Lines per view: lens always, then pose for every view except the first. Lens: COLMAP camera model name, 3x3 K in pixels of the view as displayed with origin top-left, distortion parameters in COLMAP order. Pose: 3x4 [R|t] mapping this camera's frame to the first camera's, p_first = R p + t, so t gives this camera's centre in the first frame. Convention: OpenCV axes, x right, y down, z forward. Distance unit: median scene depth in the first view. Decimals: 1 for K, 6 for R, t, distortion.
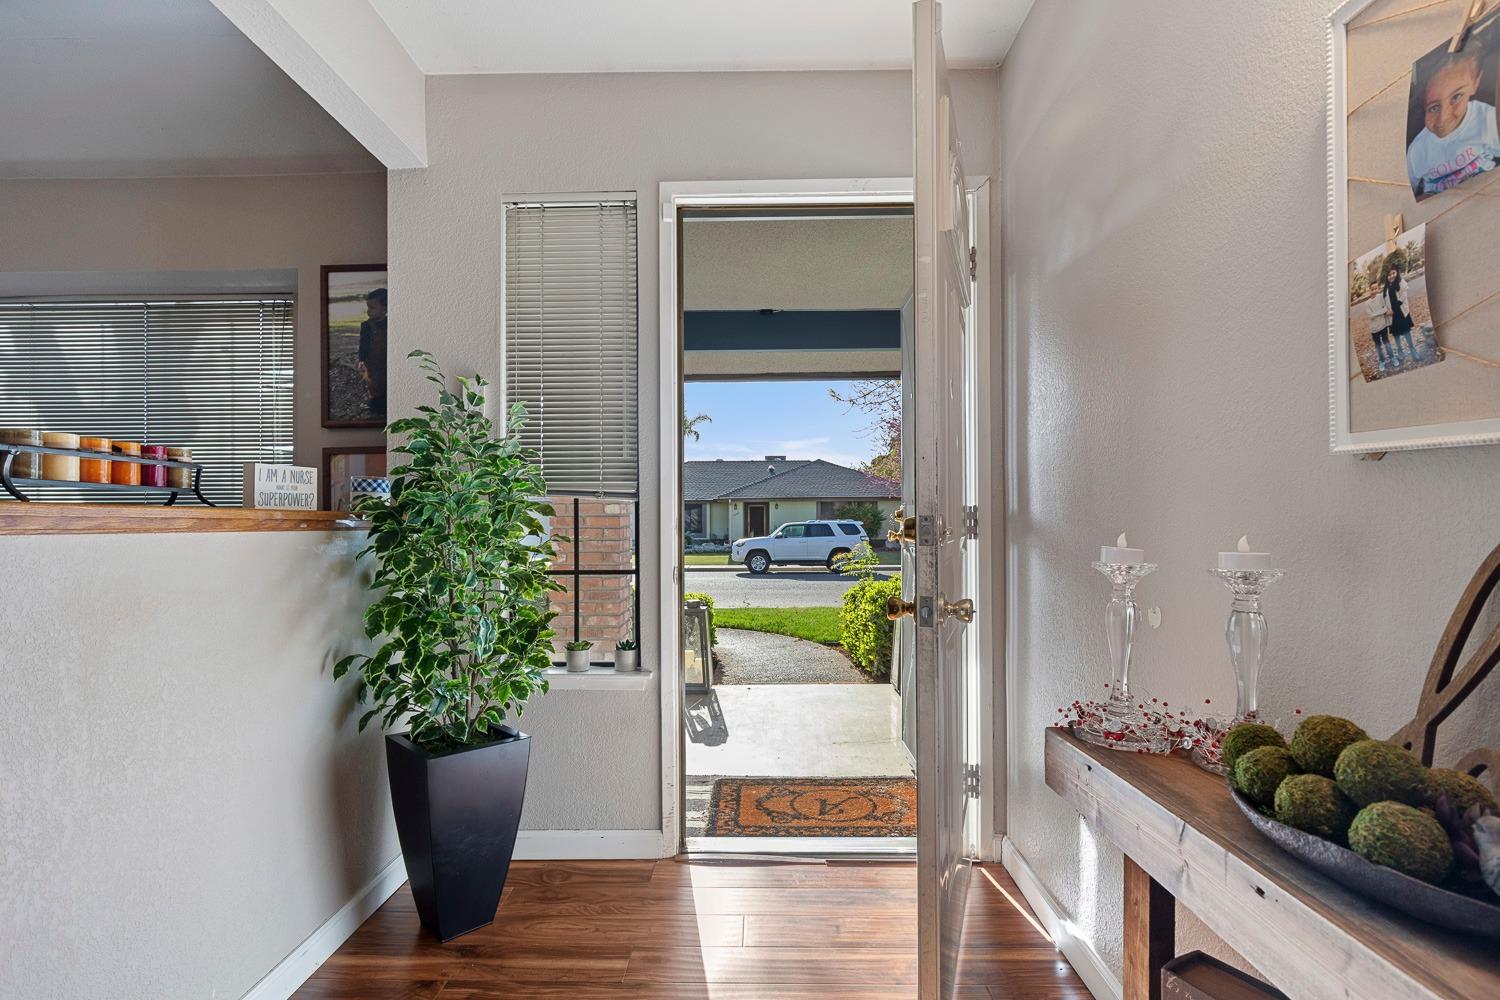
lens RADIAL K [[723.2, 0, 747.8], [0, 723.2, 514.6], [0, 0, 1]] dist [0.000125, 0.000161]
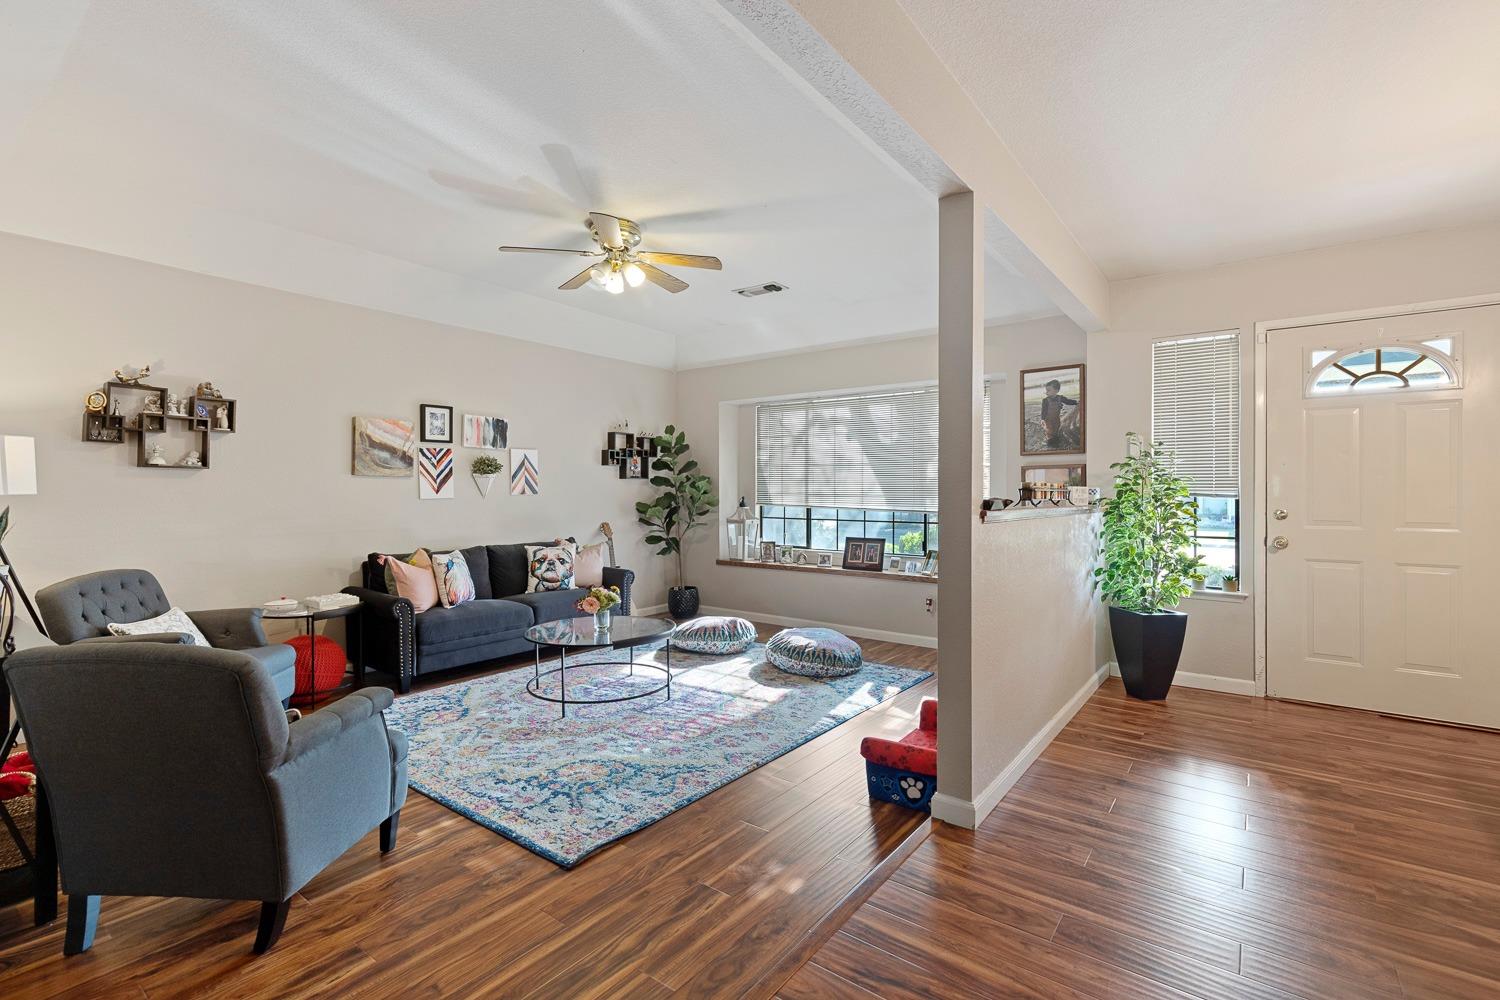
lens RADIAL K [[681.1, 0, 750.0], [0, 681.1, 500.0], [0, 0, 1]] dist [0.010843, -0.000907]
pose [[0.814772, 0.014787, -0.579592, -0.153411], [-0.001643, 0.999730, 0.023197, -0.054512], [0.579779, -0.017948, 0.814576, -1.090306]]
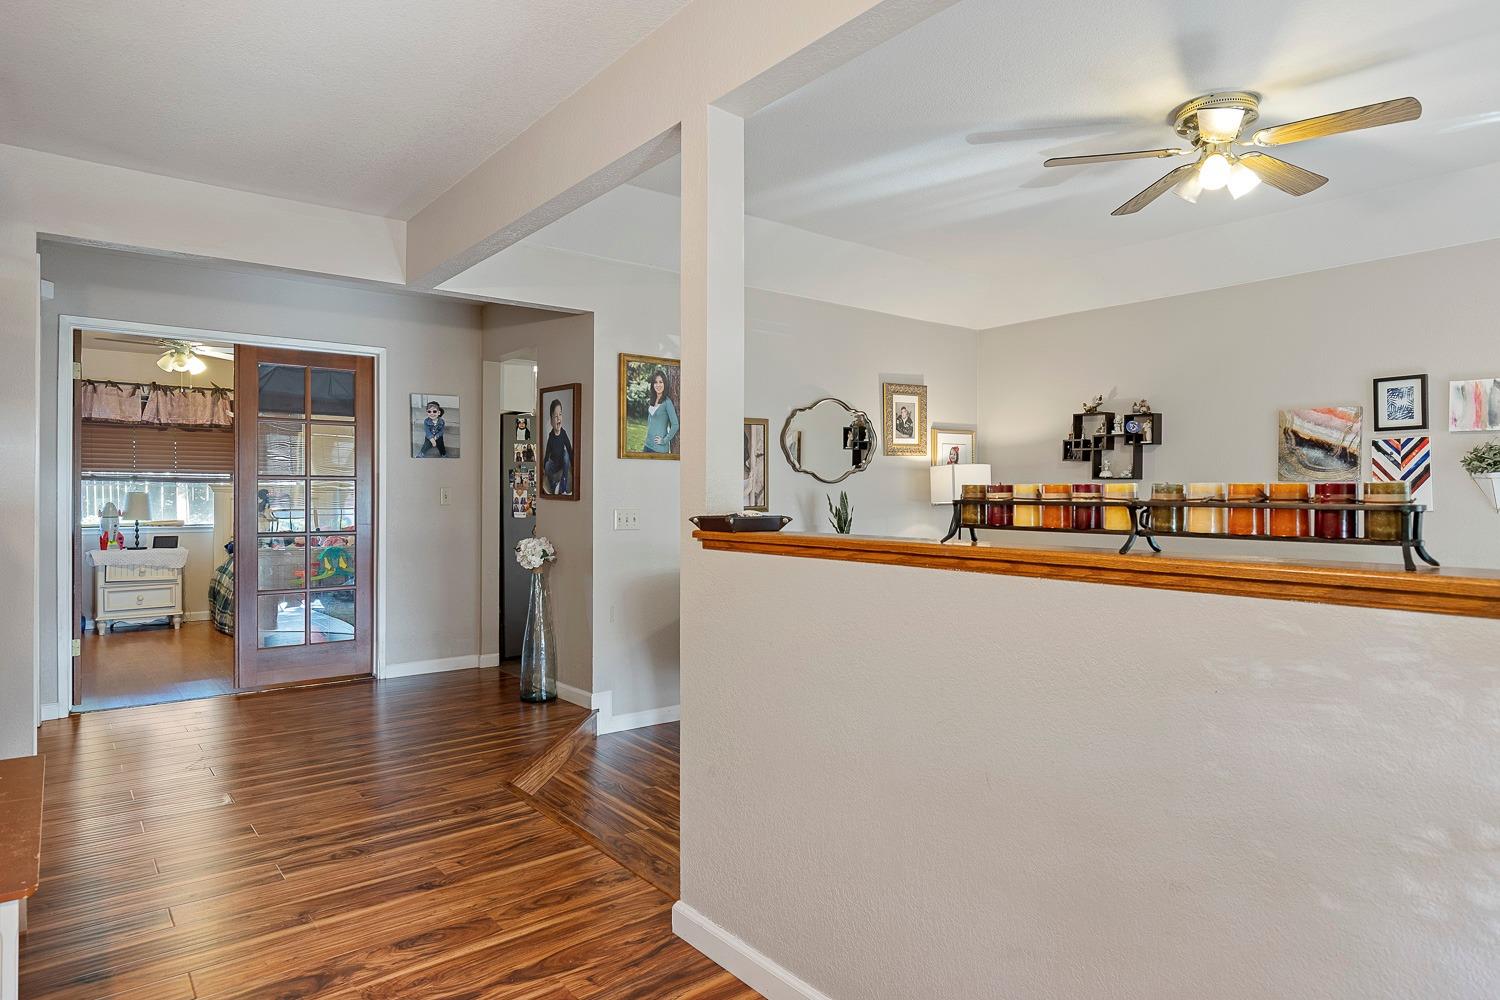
lens RADIAL K [[900.6, 0, 750.0], [0, 900.6, 500.0], [0, 0, 1]] dist [-0.080589, 0.000495]
pose [[-0.775314, -0.003283, -0.631568, 0.089267], [0.002348, 0.999965, -0.008080, -0.018937], [0.631572, -0.007748, -0.775279, 0.675287]]
